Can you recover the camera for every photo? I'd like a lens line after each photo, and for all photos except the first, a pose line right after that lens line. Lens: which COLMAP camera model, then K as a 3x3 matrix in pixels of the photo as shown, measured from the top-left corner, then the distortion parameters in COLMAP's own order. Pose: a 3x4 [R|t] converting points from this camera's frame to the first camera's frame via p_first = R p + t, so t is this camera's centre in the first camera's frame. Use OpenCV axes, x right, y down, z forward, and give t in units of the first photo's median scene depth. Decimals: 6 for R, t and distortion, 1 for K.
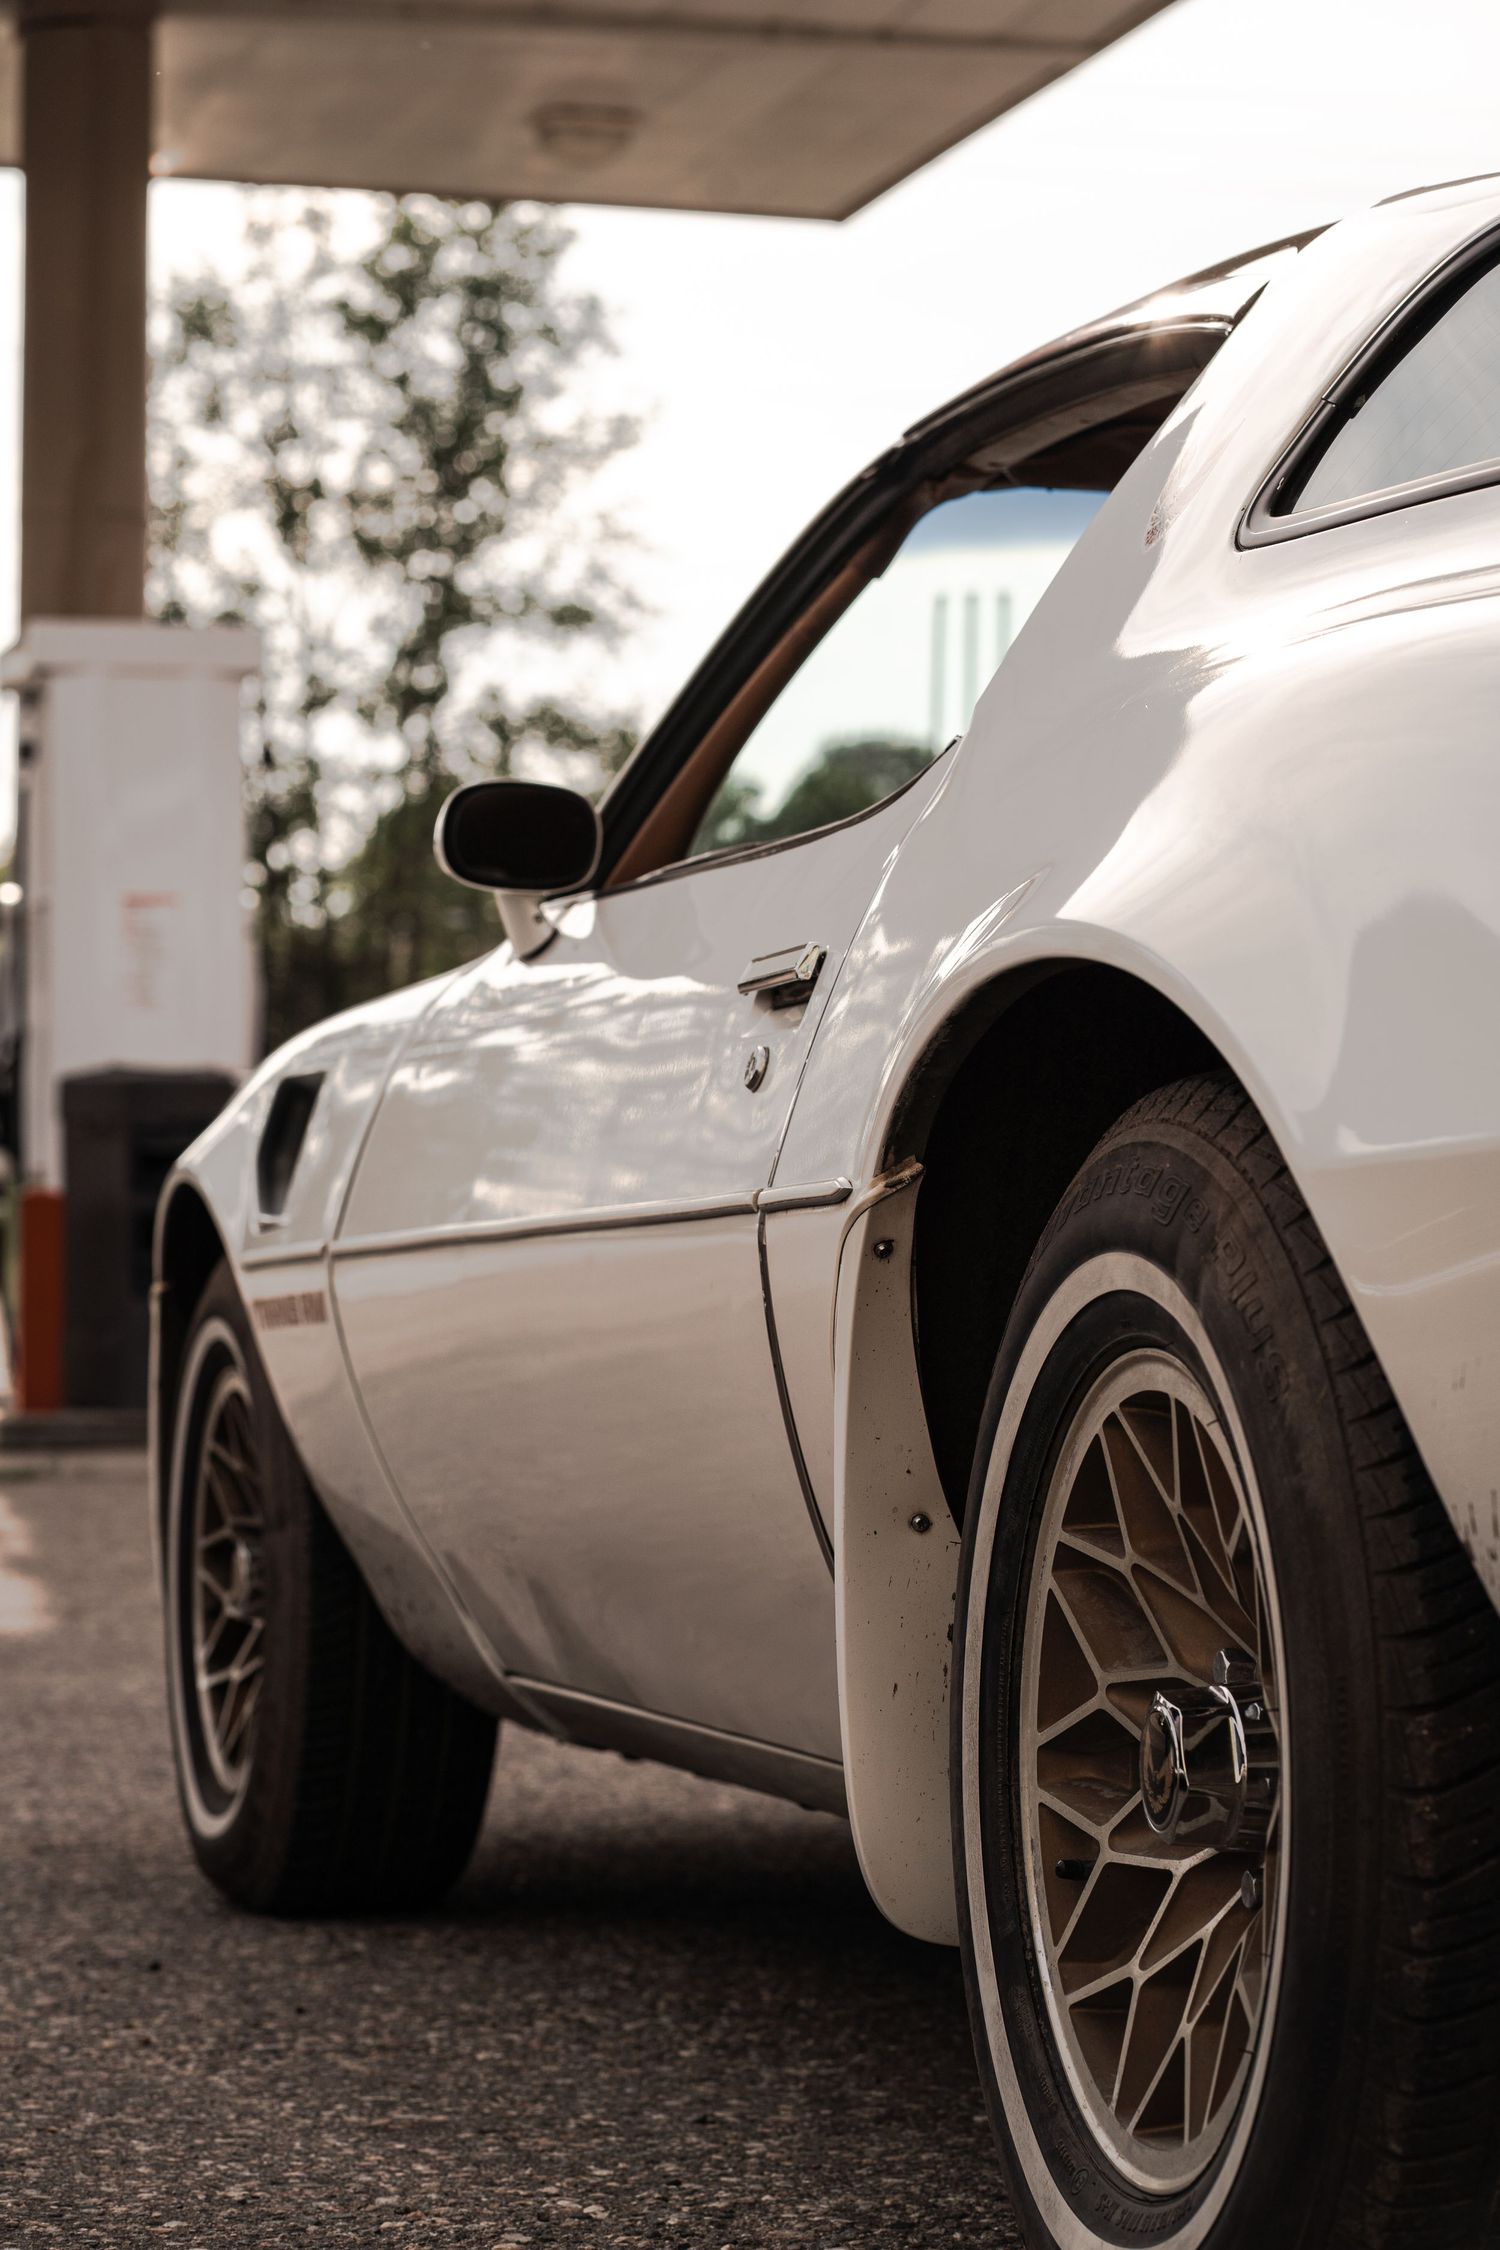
lens RADIAL K [[5588.1, 0, 750.0], [0, 5588.1, 1125.0], [0, 0, 1]] dist [0.021475, 0.568144]
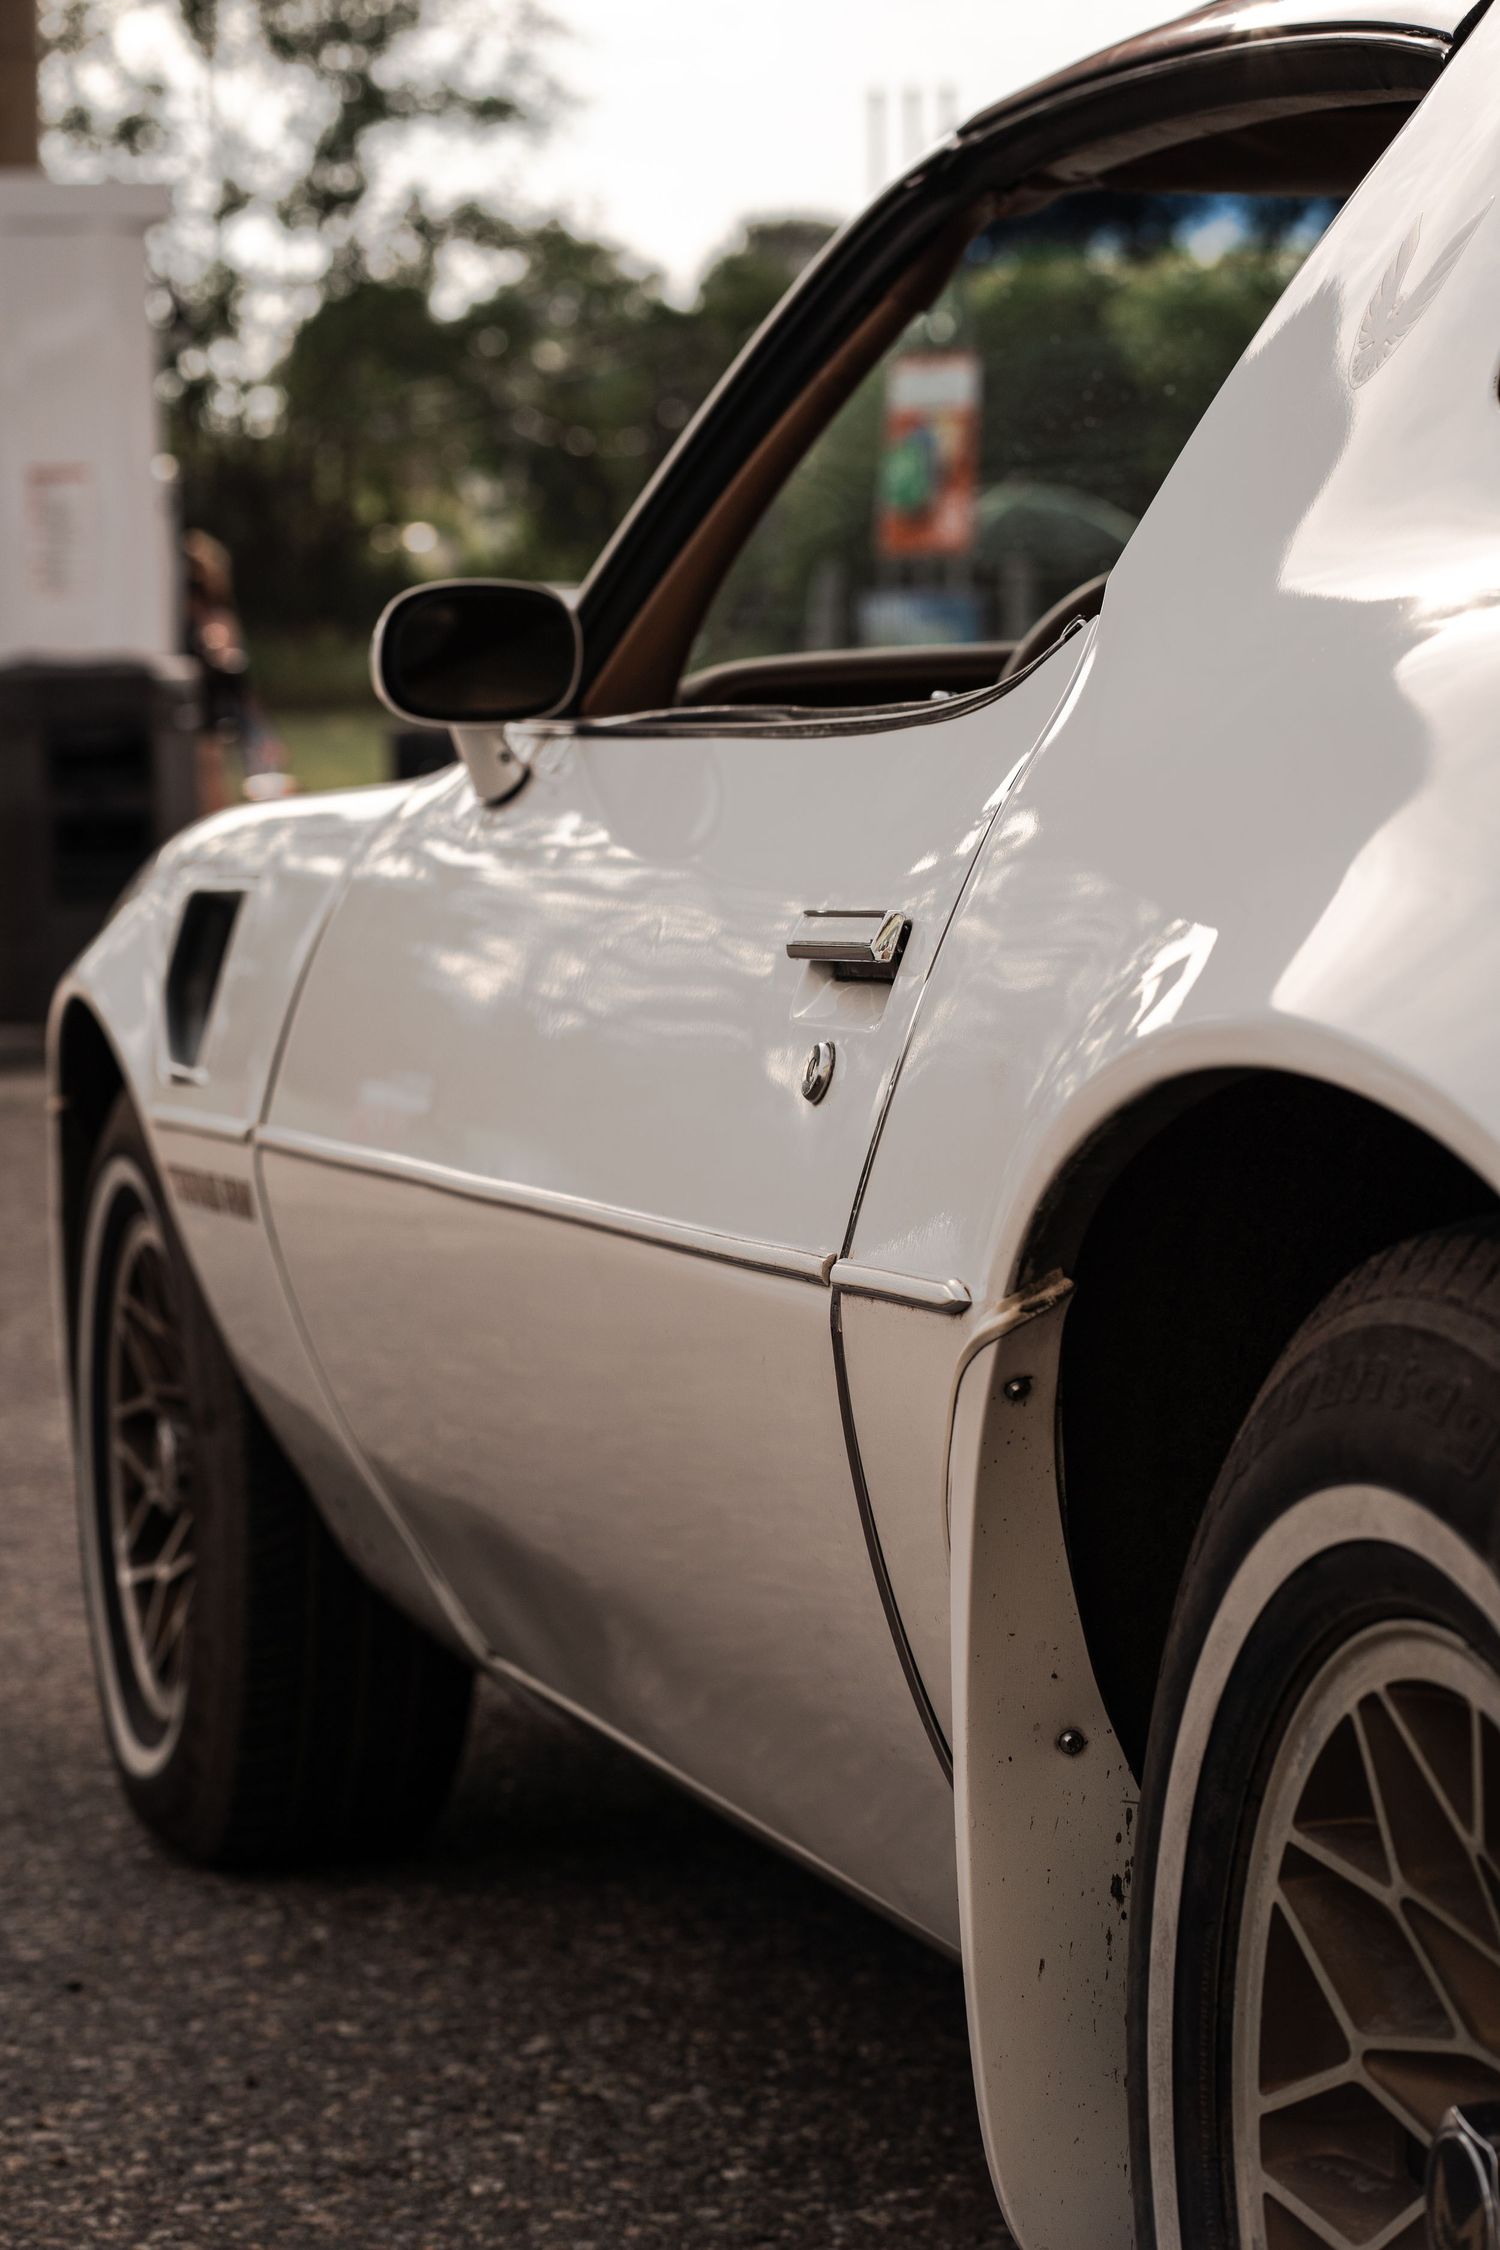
lens RADIAL K [[5588.1, 0, 750.0], [0, 5588.1, 1125.0], [0, 0, 1]] dist [0.021475, 0.568144]
pose [[0.999602, -0.026625, 0.009331, -0.010990], [0.025625, 0.995192, 0.094535, -0.053913], [-0.011803, -0.094258, 0.995478, 0.190866]]
